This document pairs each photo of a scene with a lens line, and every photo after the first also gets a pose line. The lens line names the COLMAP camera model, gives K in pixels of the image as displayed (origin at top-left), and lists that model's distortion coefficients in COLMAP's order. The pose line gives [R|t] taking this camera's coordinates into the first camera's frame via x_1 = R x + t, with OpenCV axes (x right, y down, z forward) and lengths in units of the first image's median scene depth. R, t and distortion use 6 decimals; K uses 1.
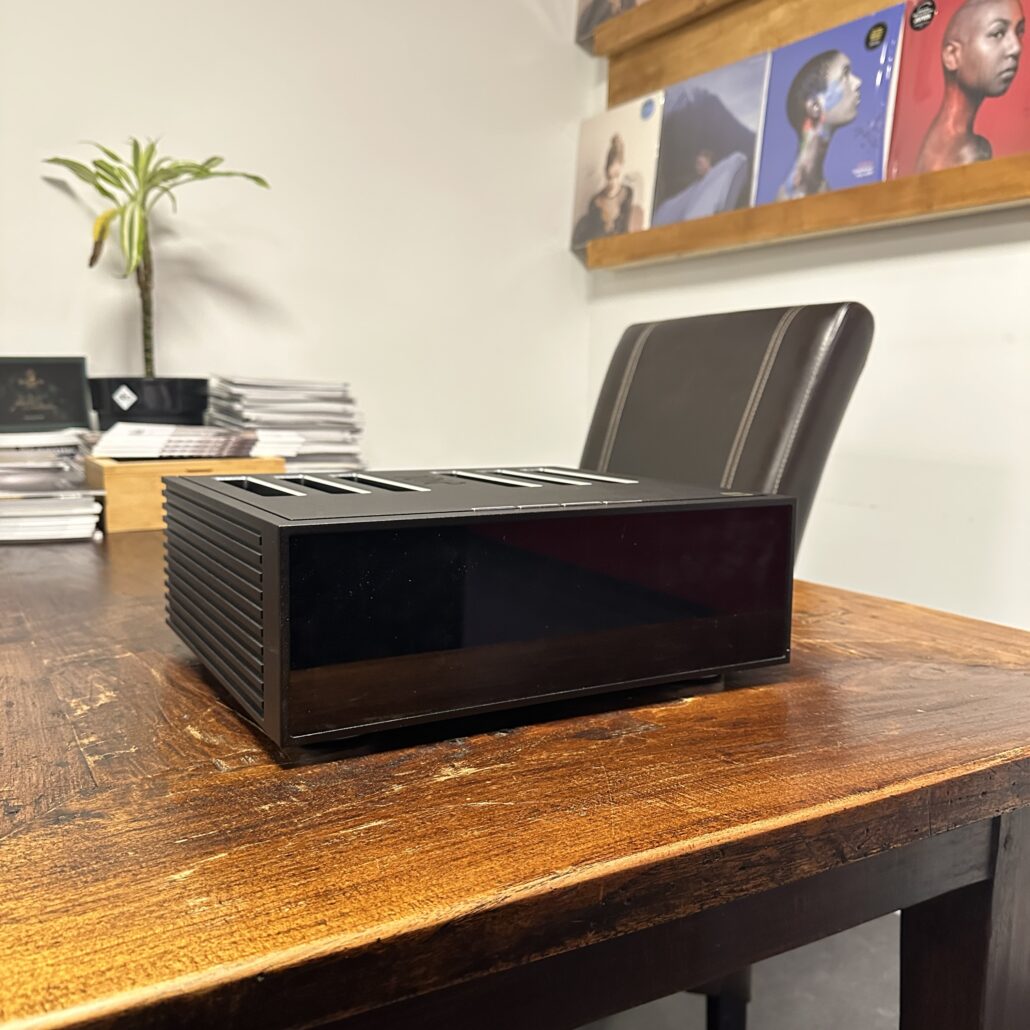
lens RADIAL K [[974.7, 0, 511.7], [0, 974.7, 525.7], [0, 0, 1]] dist [0.136086, -0.297352]
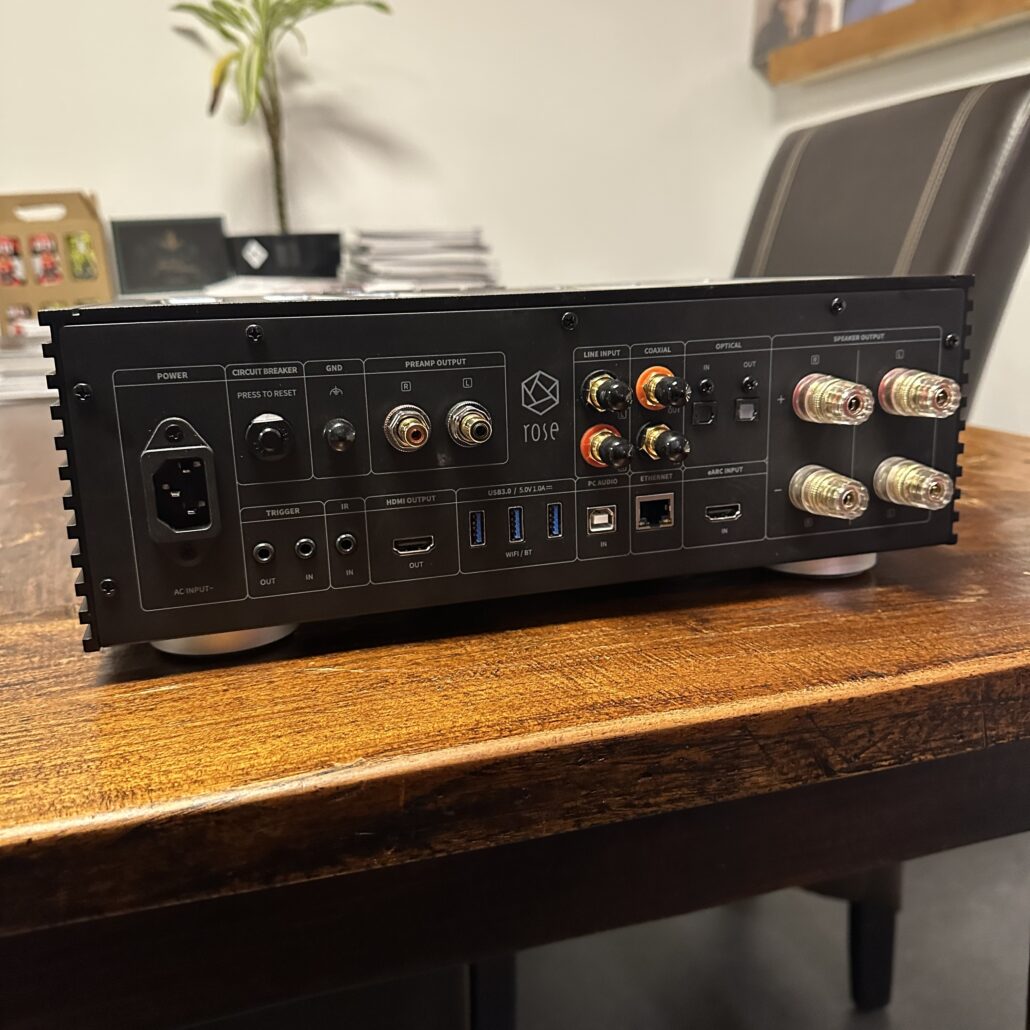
lens RADIAL K [[974.7, 0, 511.7], [0, 974.7, 525.7], [0, 0, 1]] dist [0.136086, -0.297352]
pose [[0.974777, 0.013432, -0.222775, 0.271597], [0.013471, 0.992826, 0.118804, 0.083556], [0.222773, -0.118809, 0.967604, 0.308670]]
